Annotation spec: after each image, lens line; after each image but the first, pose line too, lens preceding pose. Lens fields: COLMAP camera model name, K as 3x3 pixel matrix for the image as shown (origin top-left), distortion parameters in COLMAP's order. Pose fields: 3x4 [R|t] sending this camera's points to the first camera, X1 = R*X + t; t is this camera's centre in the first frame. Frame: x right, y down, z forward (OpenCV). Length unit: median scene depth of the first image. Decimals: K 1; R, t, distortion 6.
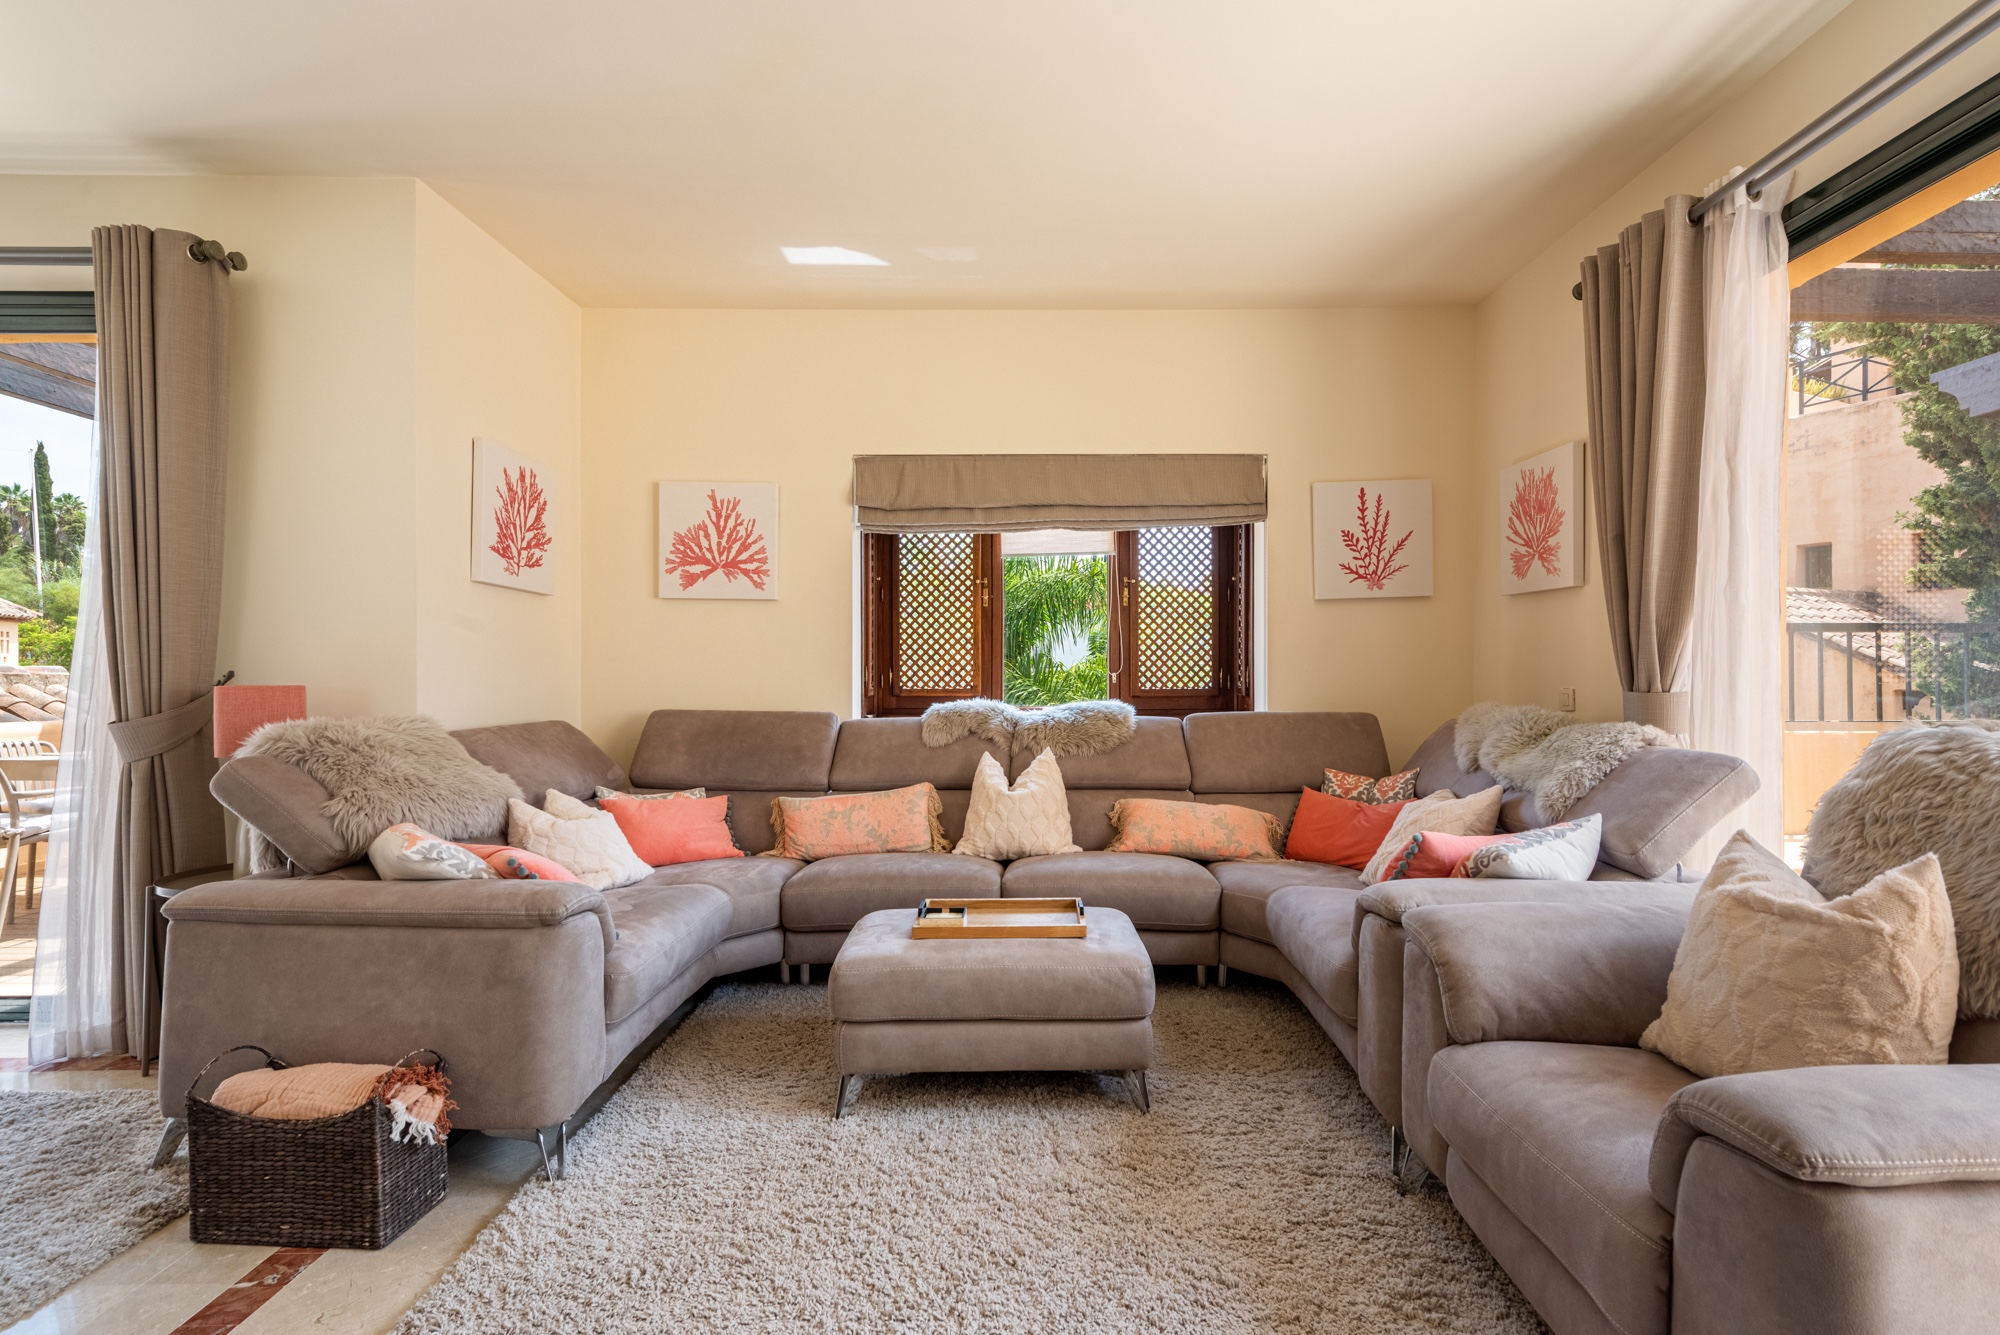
lens RADIAL K [[933.9, 0, 1052.9], [0, 933.9, 677.8], [0, 0, 1]] dist [0.024035, -0.014289]
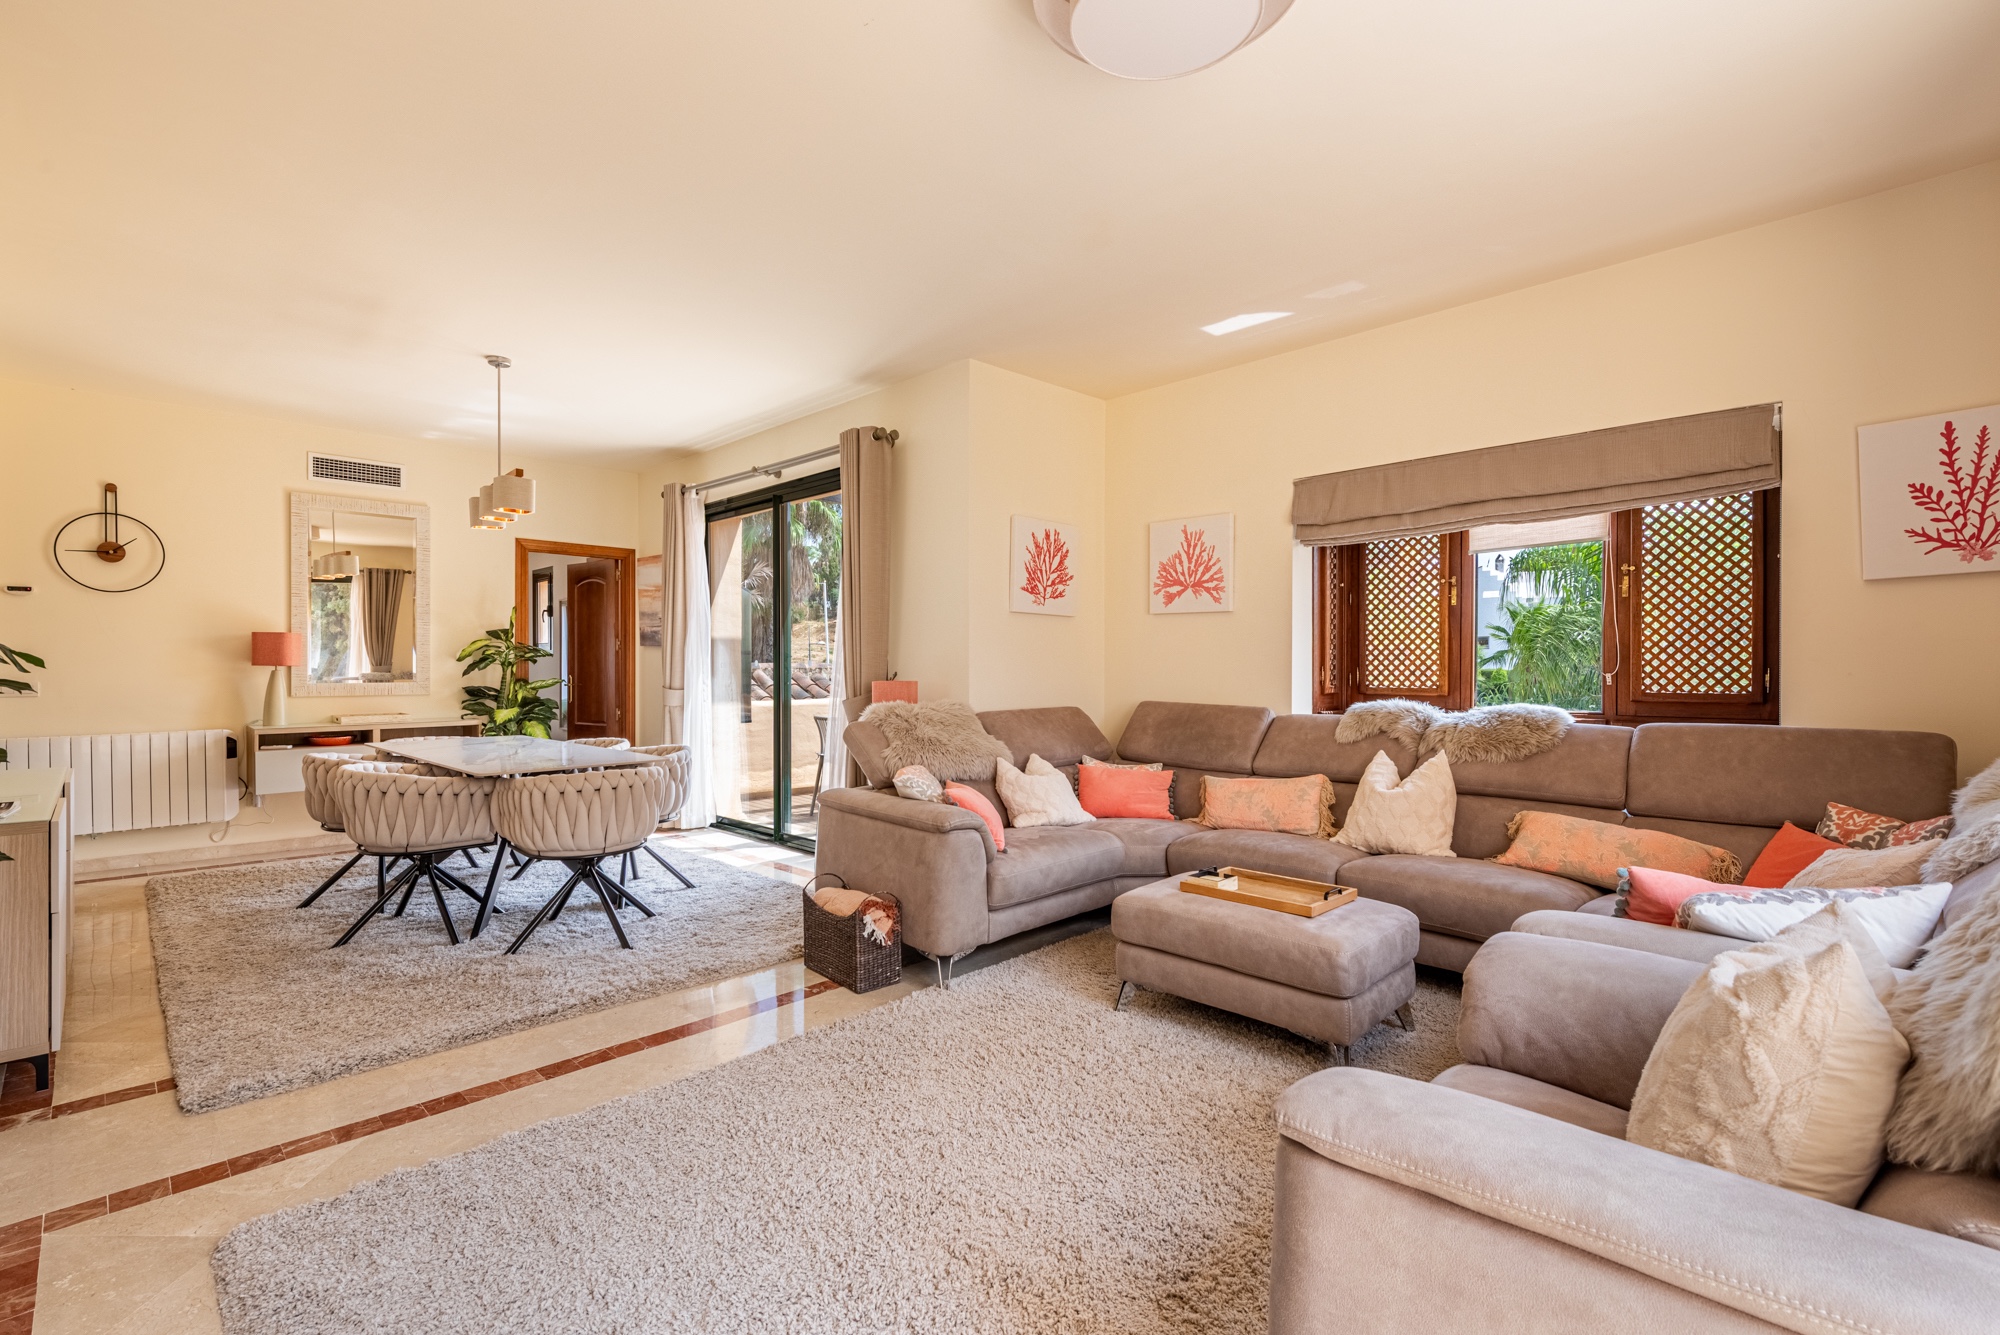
lens RADIAL K [[903.7, 0, 1000.0], [0, 903.7, 667.5], [0, 0, 1]] dist [0.001287, -0.000152]
pose [[0.696945, 0.002147, -0.717121, 0.354295], [-0.001788, 0.999998, 0.001256, -0.014010], [0.717122, 0.000406, 0.696947, -0.011821]]
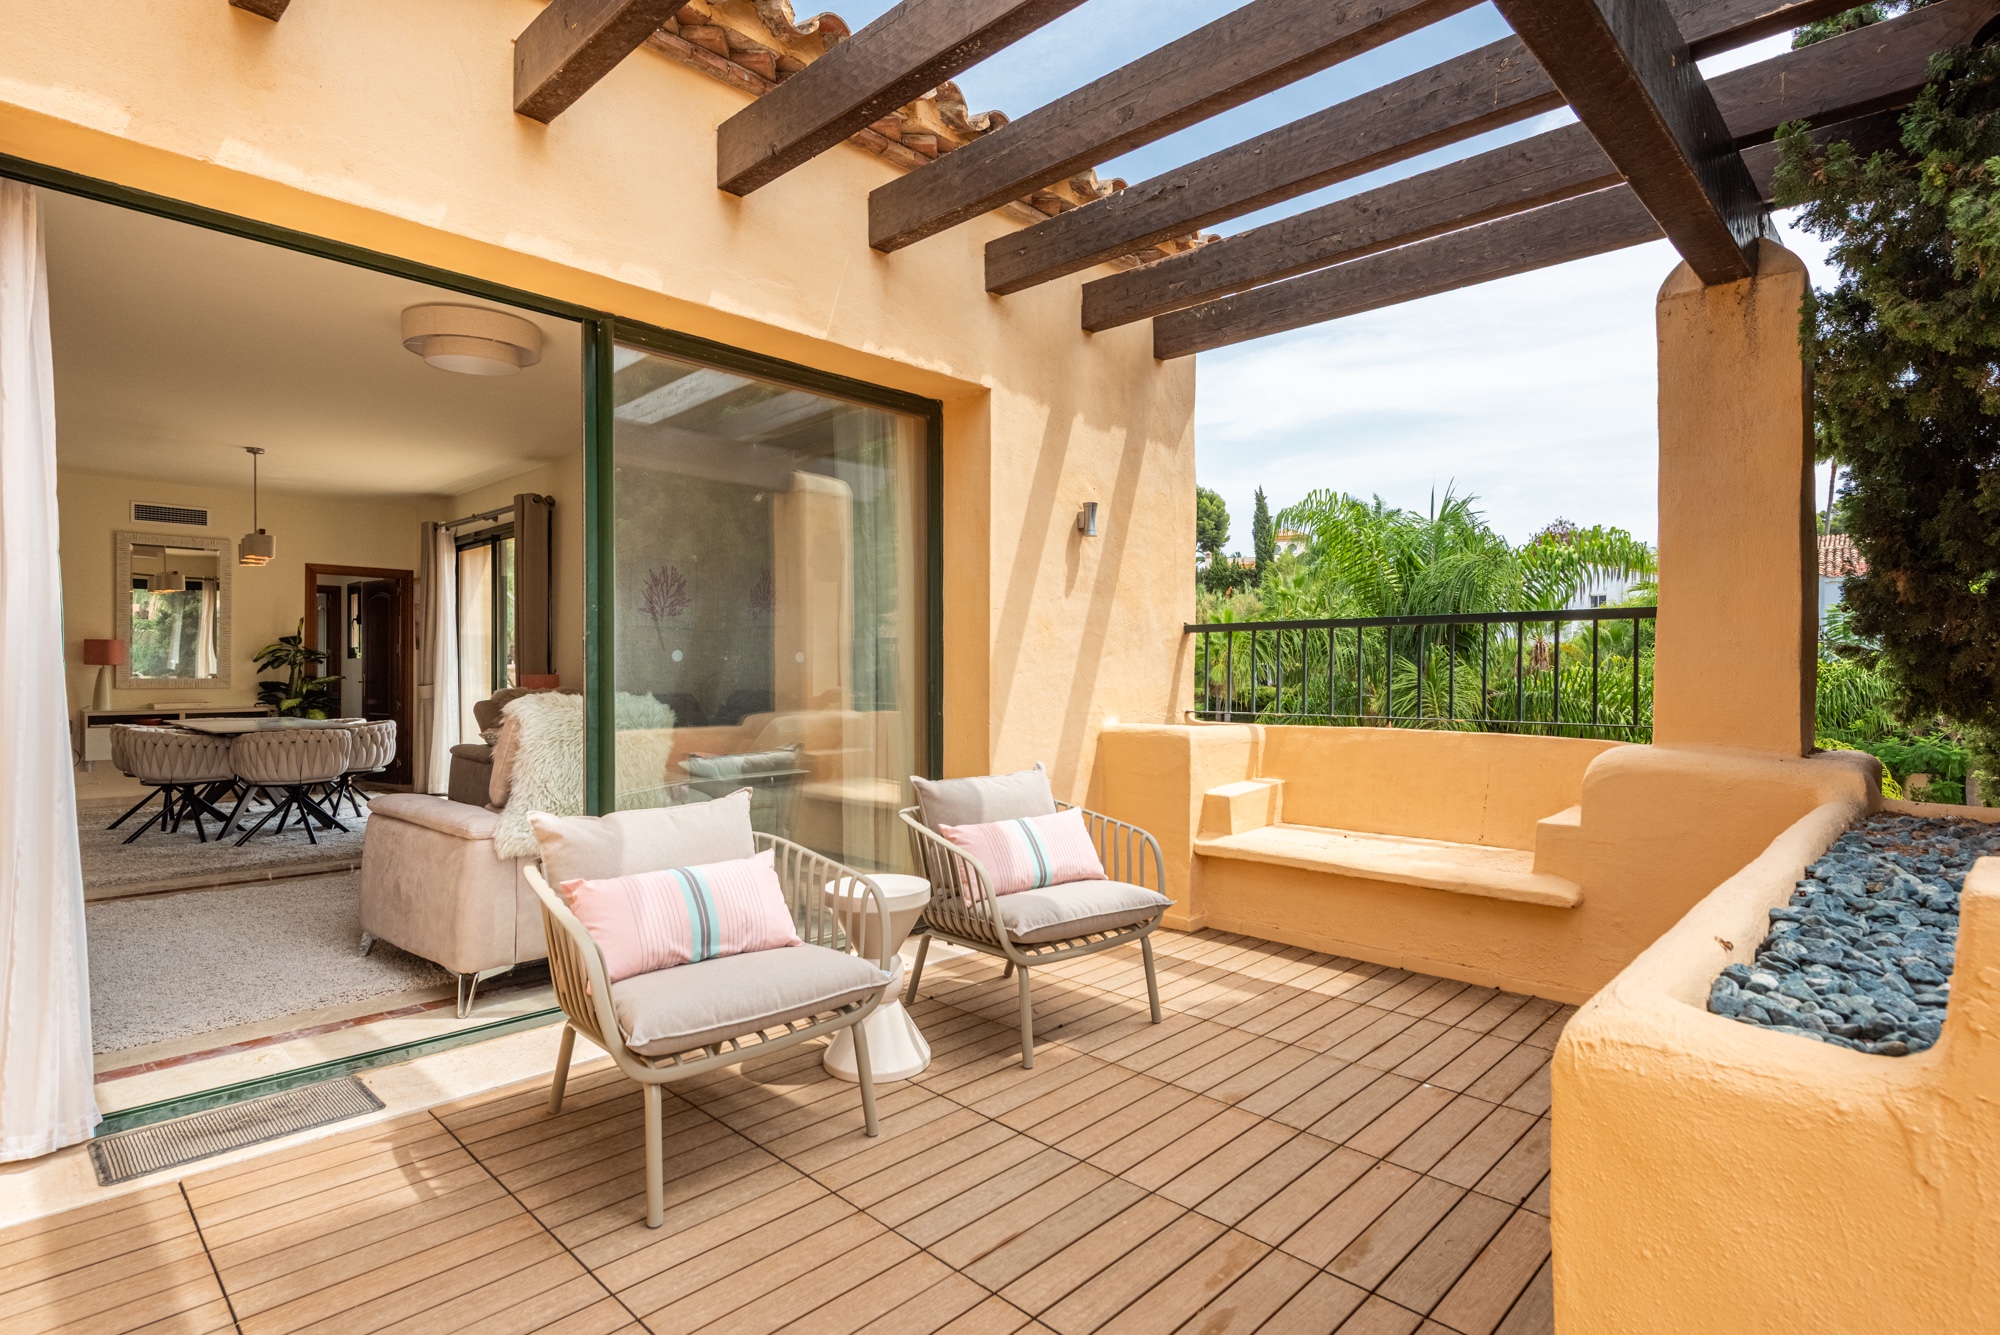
lens RADIAL K [[1006.6, 0, 1000.0], [0, 1006.6, 667.5], [0, 0, 1]] dist [0.001104, 0.000013]
pose [[0.711080, -0.000834, -0.703110, 1.362940], [-0.001903, 0.999993, -0.003111, -0.003889], [0.703108, 0.003550, 0.711074, -0.015067]]
